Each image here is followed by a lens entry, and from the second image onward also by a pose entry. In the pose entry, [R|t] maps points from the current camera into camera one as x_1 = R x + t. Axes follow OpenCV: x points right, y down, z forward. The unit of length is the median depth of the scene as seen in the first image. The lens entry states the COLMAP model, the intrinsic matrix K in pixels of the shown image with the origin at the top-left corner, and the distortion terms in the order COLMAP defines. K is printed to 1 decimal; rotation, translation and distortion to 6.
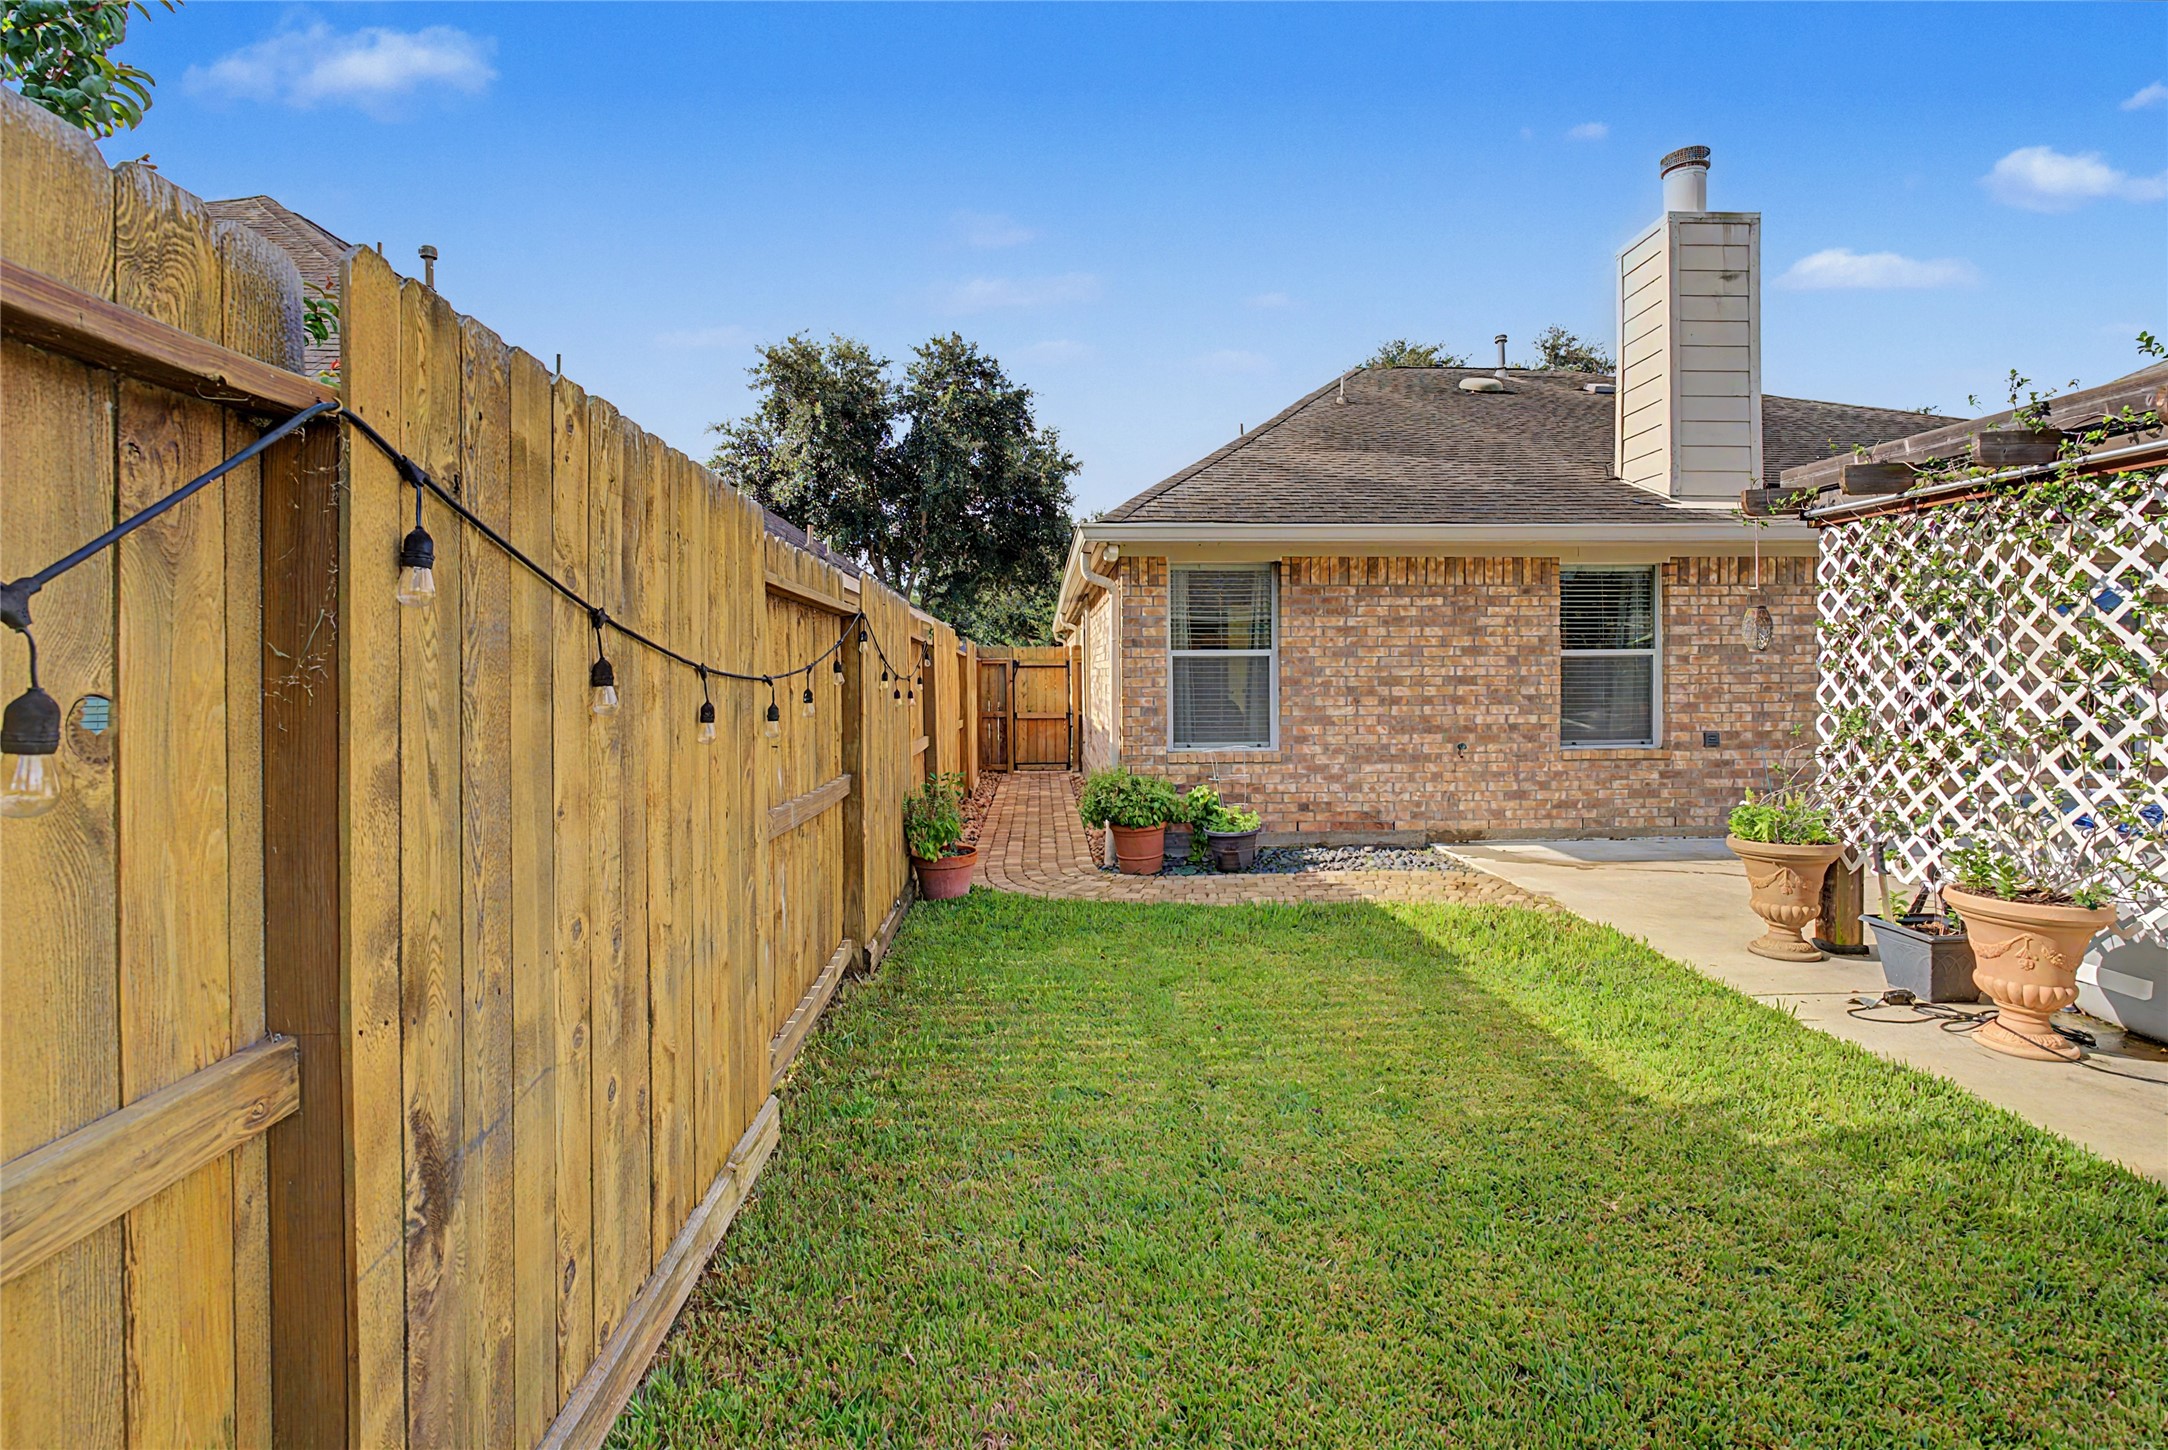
lens RADIAL K [[1020.0, 0, 1076.5], [0, 1020.0, 676.4], [0, 0, 1]] dist [-0.010751, 0.004848]
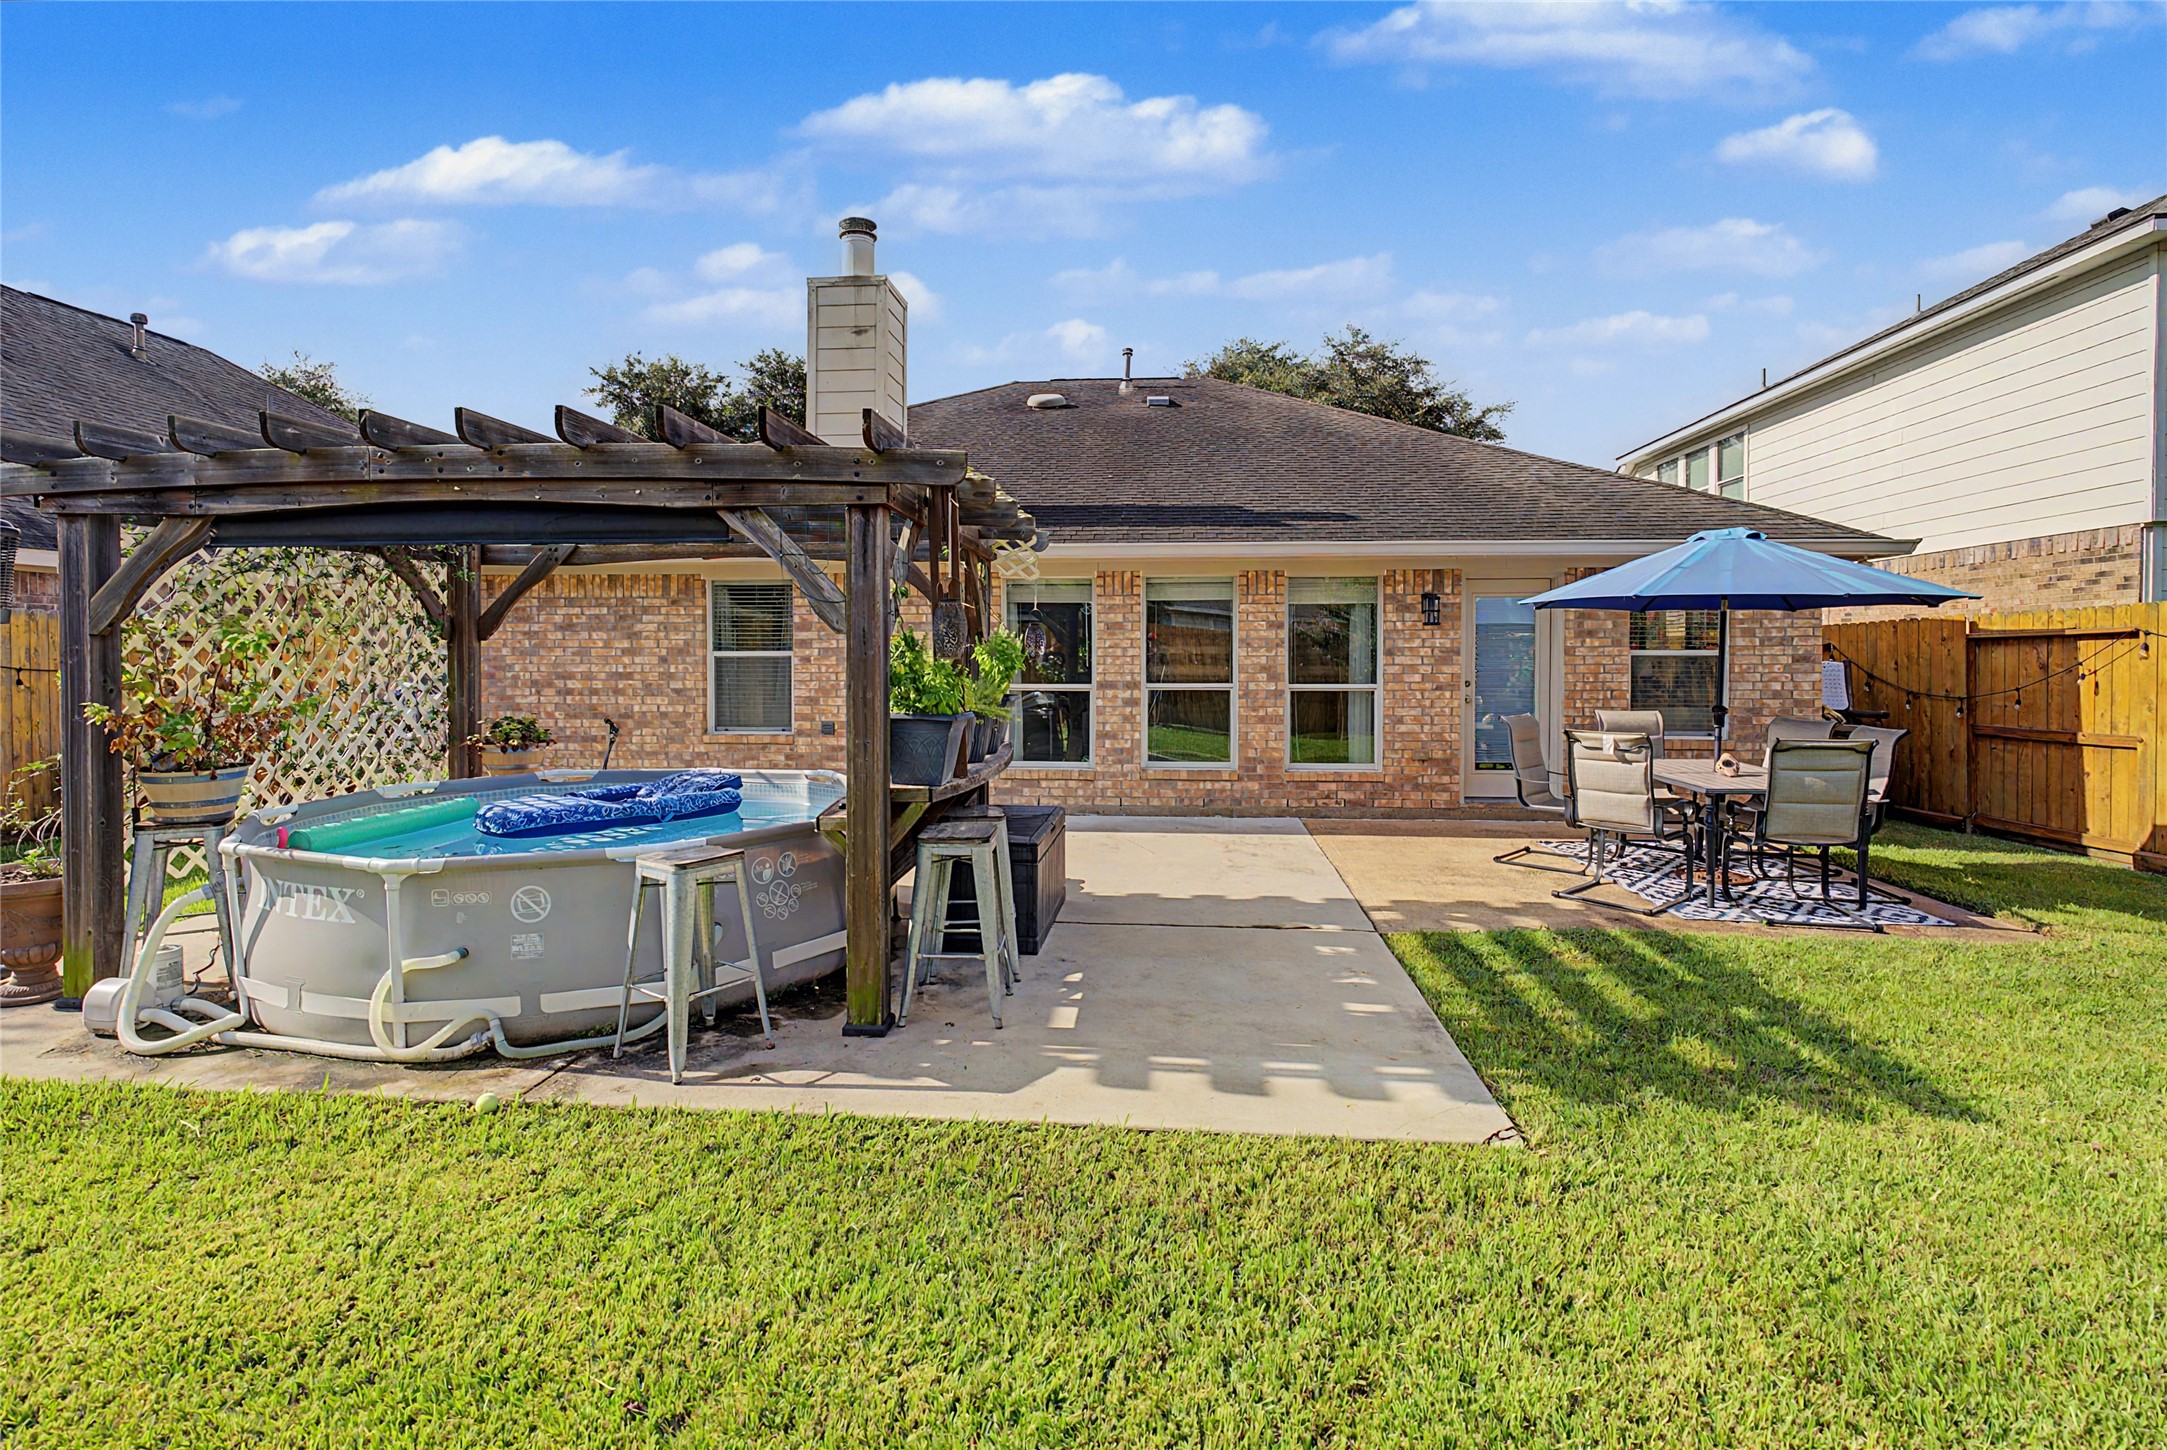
lens RADIAL K [[1019.6, 0, 1074.3], [0, 1019.6, 683.0], [0, 0, 1]] dist [-0.010751, 0.004848]
pose [[0.991365, 0.011801, -0.130600, 1.077103], [-0.009305, 0.999763, 0.019704, -0.016629], [0.130801, -0.018318, 0.991239, -0.135859]]
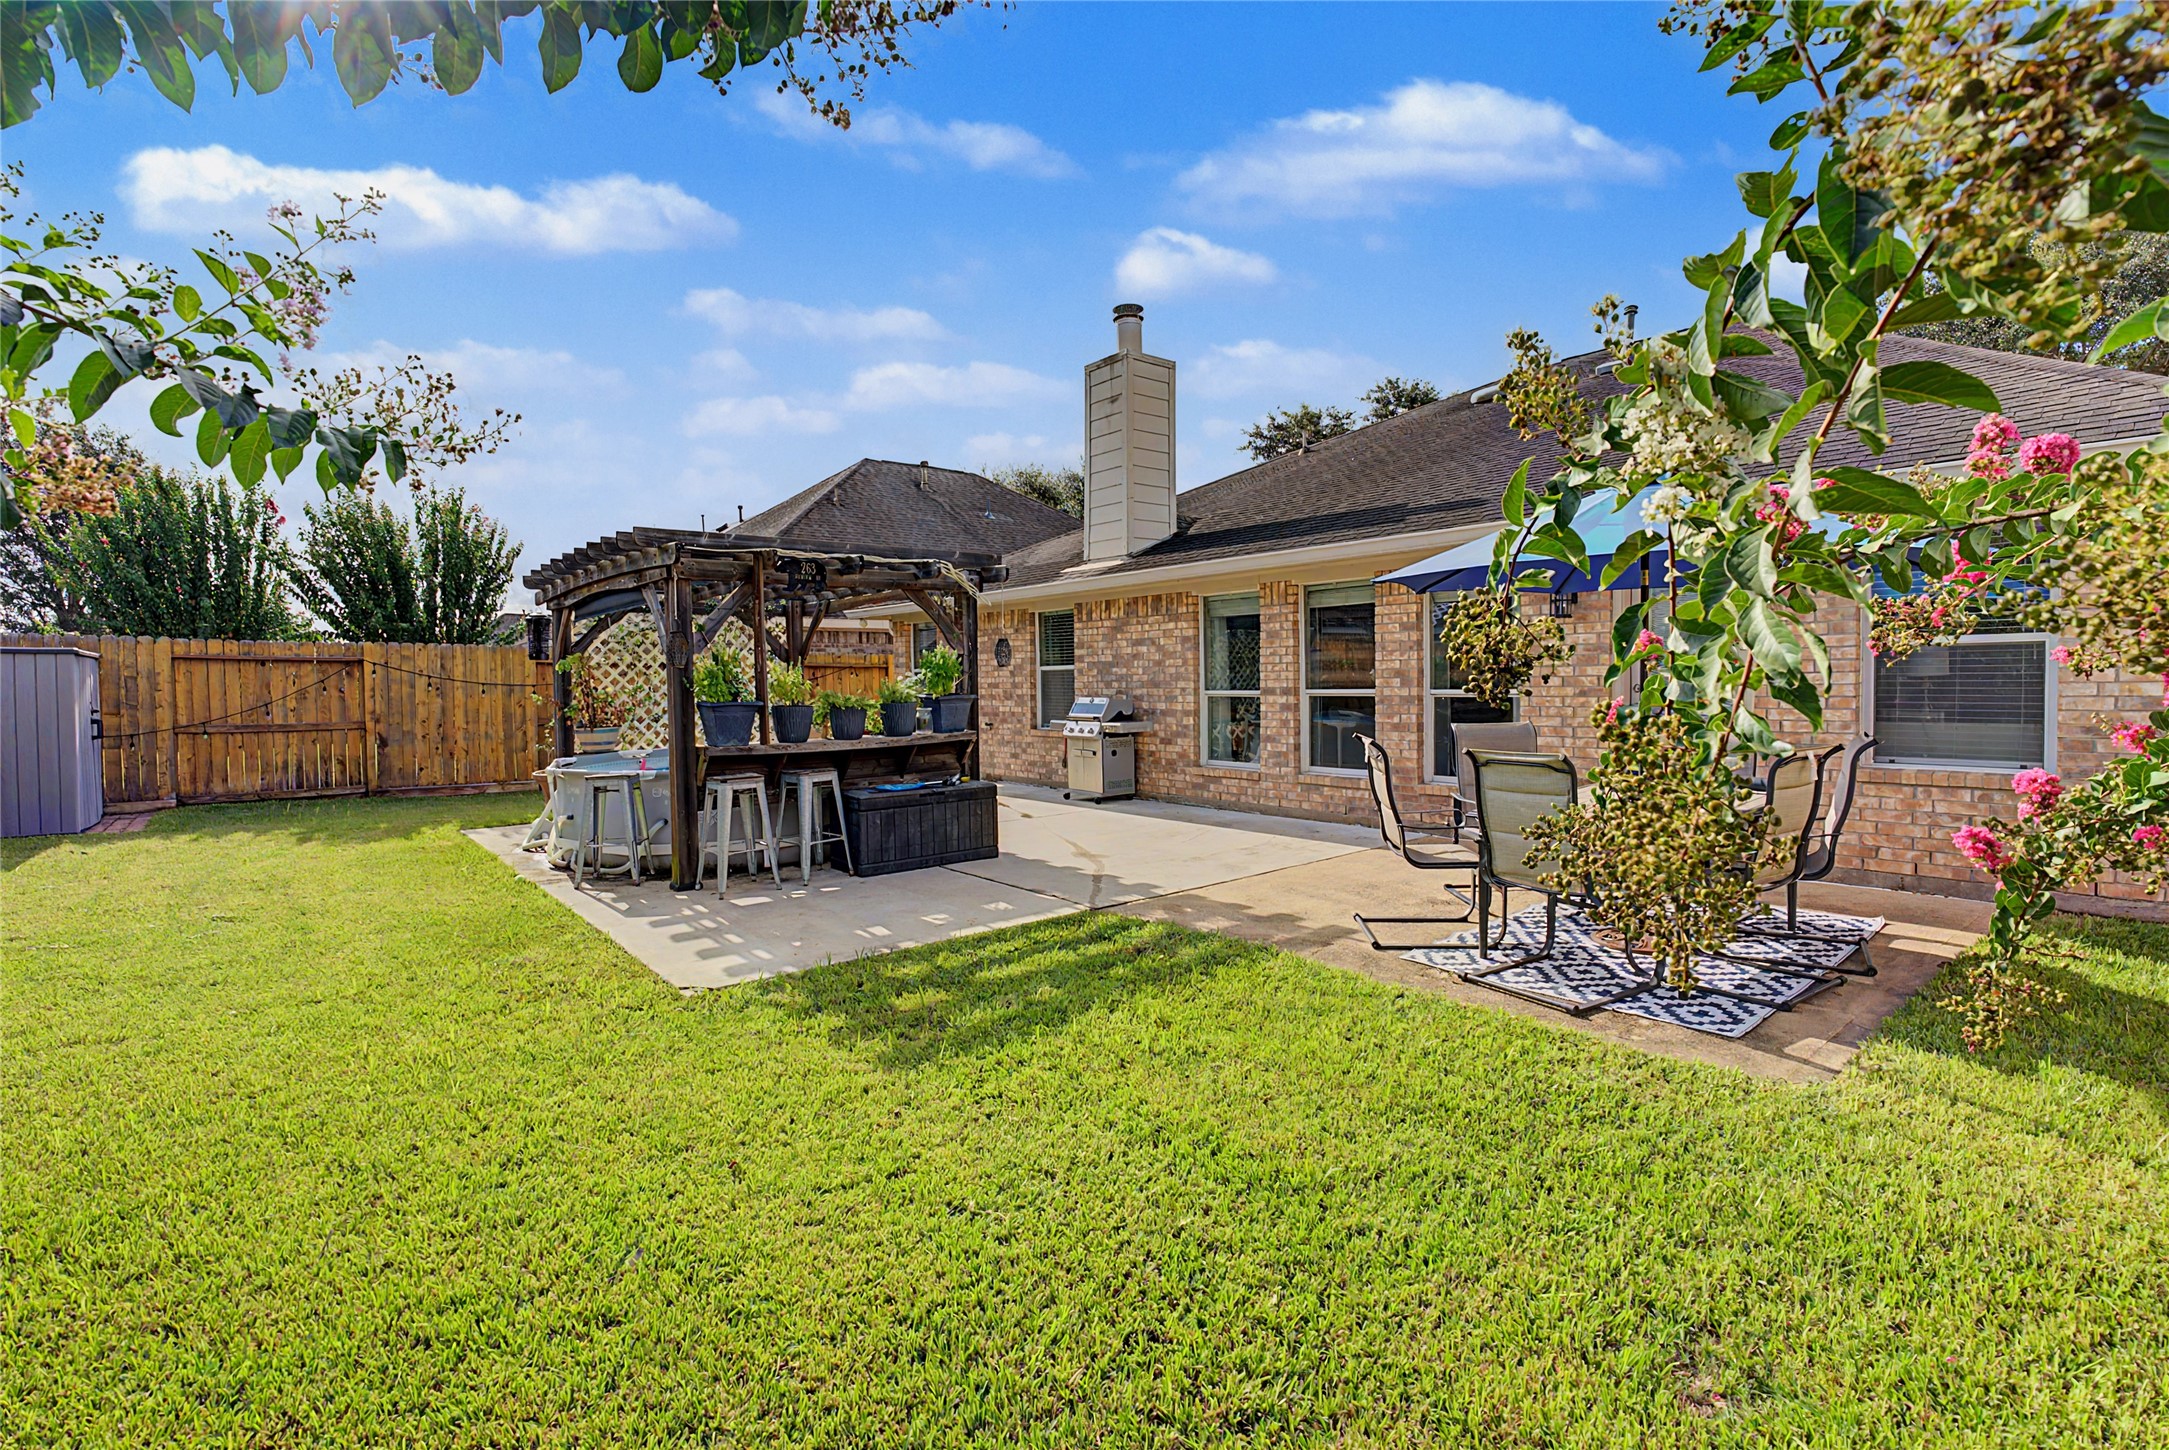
lens RADIAL K [[1020.5, 0, 1092.1], [0, 1020.5, 694.5], [0, 0, 1]] dist [-0.010751, 0.004848]
pose [[0.597602, 0.011164, -0.801715, 1.816544], [0.003652, 0.999855, 0.016646, -0.008649], [0.801784, -0.012875, 0.597475, 0.121119]]
